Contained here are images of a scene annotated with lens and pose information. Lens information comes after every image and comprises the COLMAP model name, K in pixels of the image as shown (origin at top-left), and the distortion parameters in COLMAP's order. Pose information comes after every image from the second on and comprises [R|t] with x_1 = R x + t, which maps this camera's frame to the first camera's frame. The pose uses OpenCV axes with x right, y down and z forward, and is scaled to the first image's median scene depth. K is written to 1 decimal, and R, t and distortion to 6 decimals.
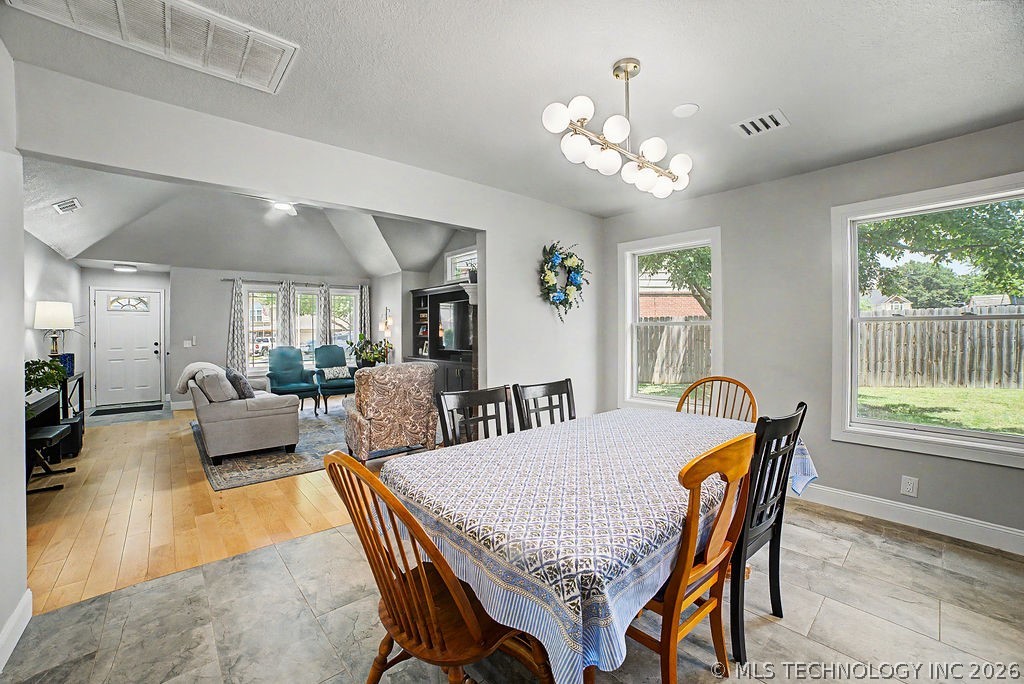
lens RADIAL K [[413.3, 0, 514.2], [0, 413.3, 332.2], [0, 0, 1]] dist [-0.040145, 0.004238]
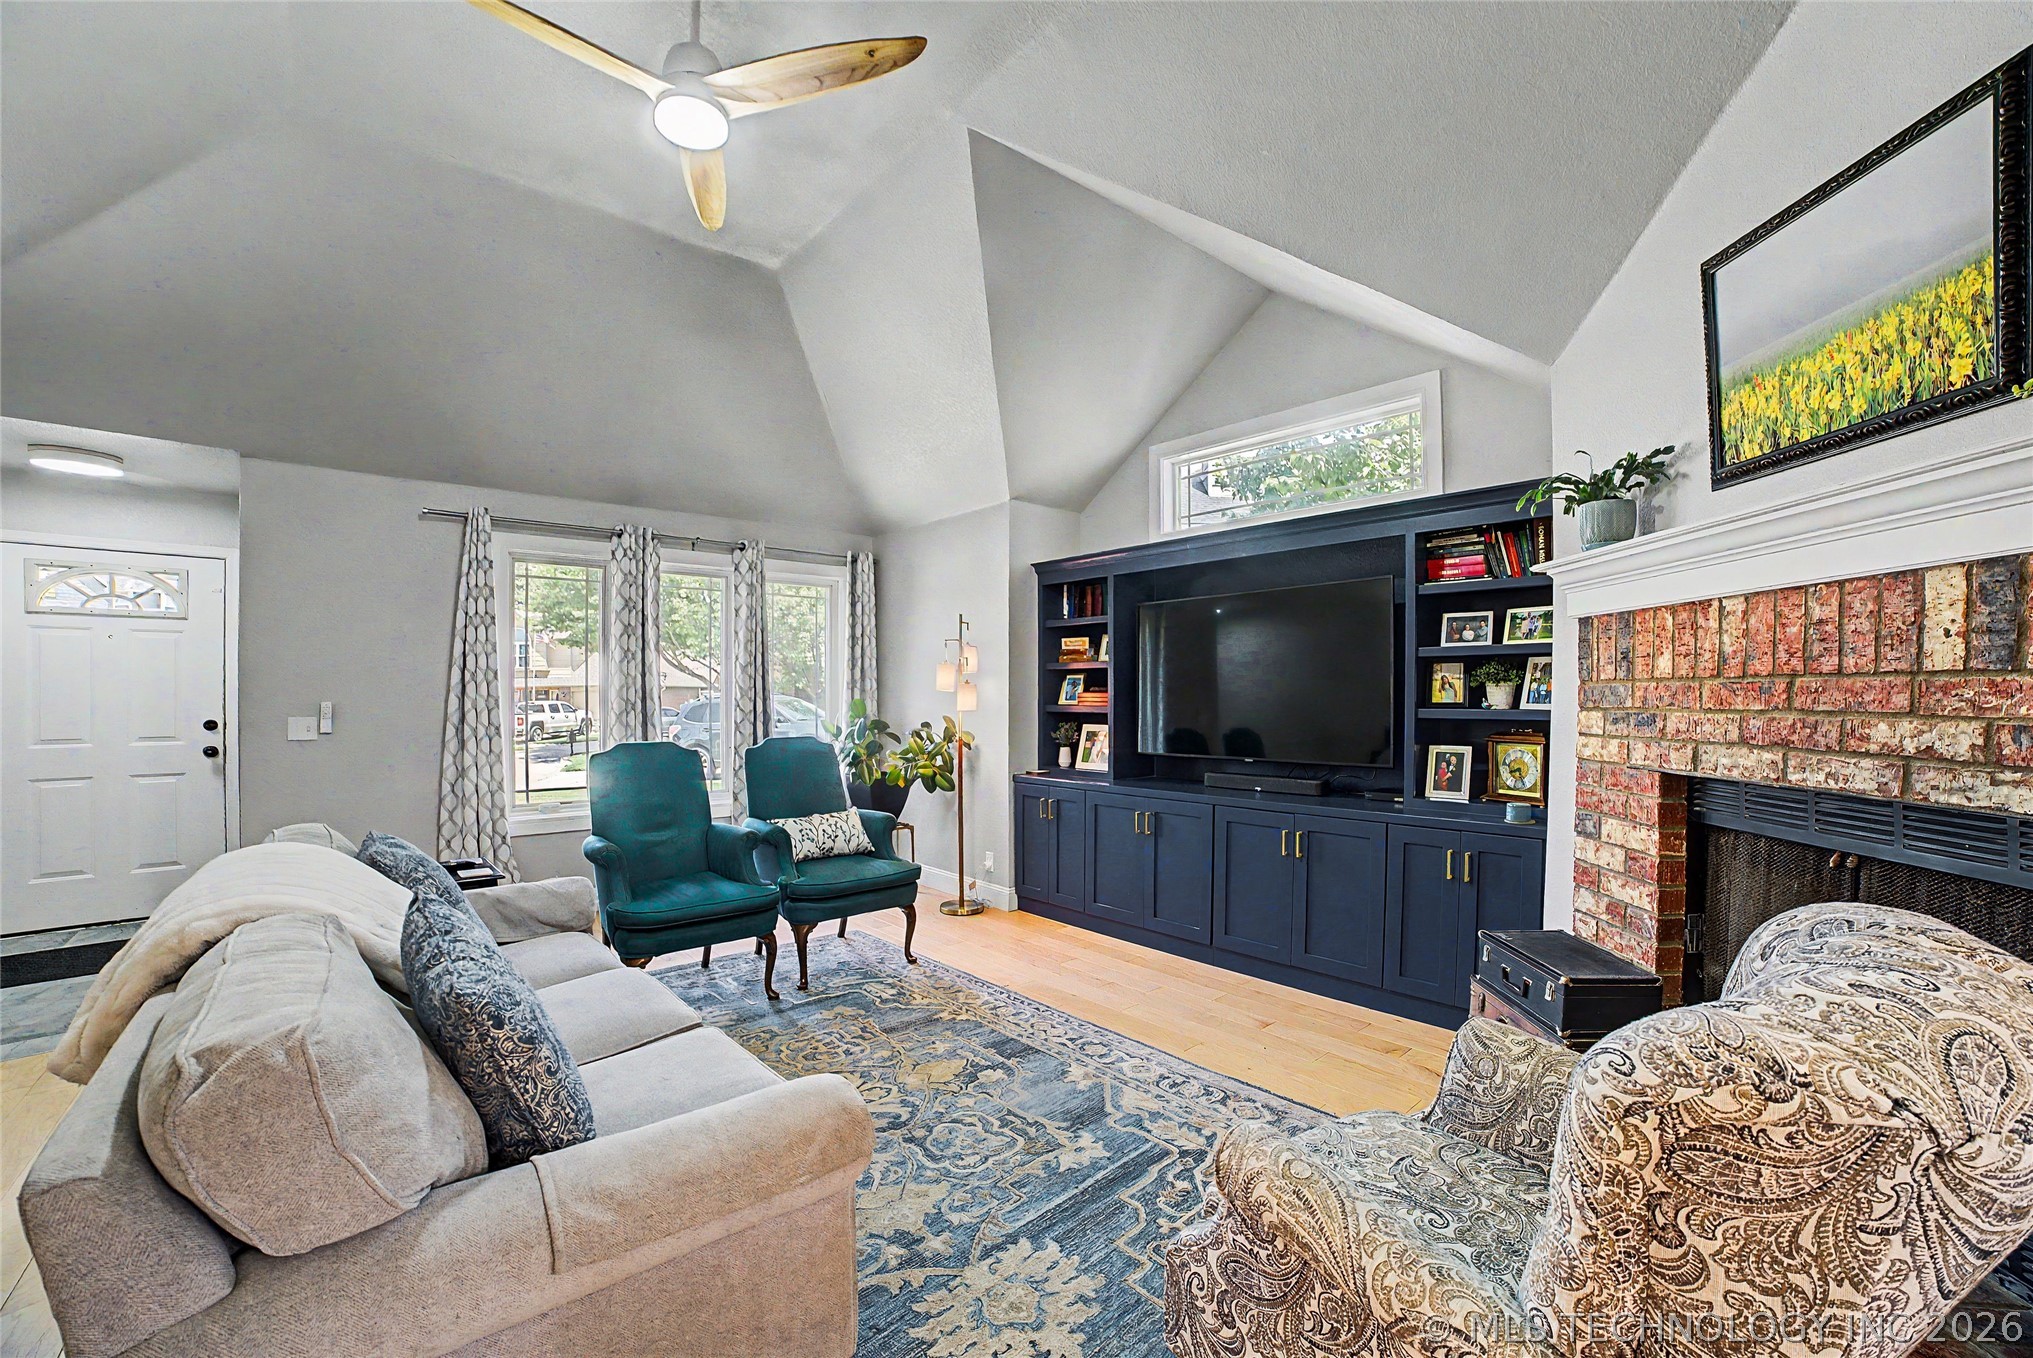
lens RADIAL K [[820.6, 0, 1037.9], [0, 820.6, 695.0], [0, 0, 1]] dist [-0.040145, 0.004238]
pose [[0.999900, 0.010483, 0.009507, -0.291323], [-0.010478, 0.999945, -0.000499, -0.000439], [-0.009511, 0.000399, 0.999955, 0.429152]]
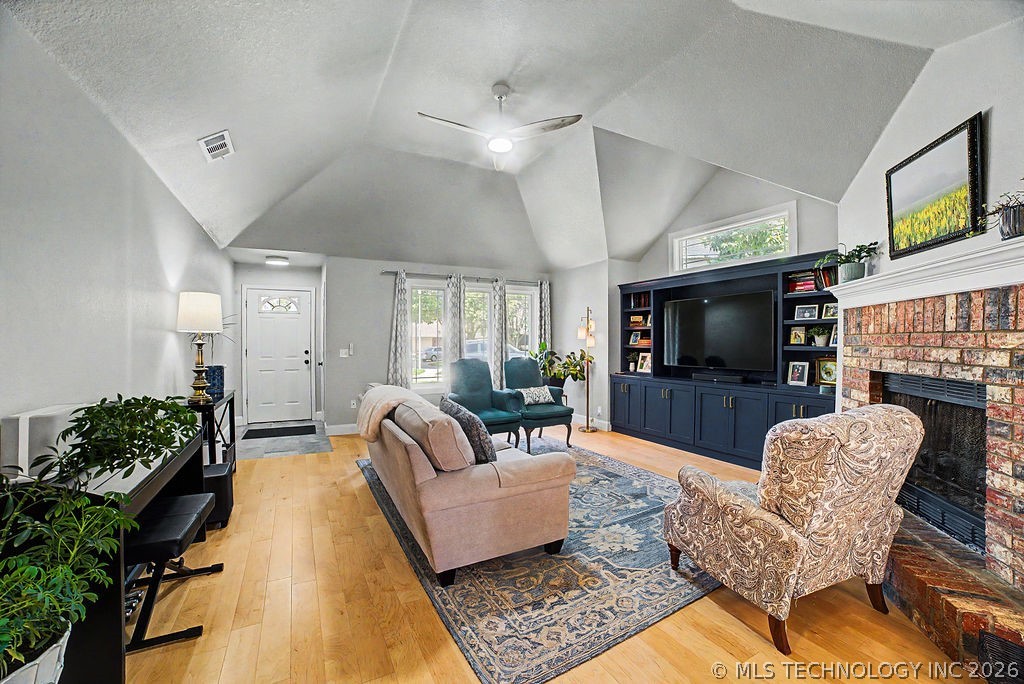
lens RADIAL K [[413.3, 0, 527.8], [0, 413.3, 343.5], [0, 0, 1]] dist [-0.040145, 0.004238]
pose [[0.979590, 0.011299, -0.200688, -0.300162], [-0.010073, 0.999924, 0.007127, 0.000777], [0.200753, -0.004960, 0.979629, 0.276461]]
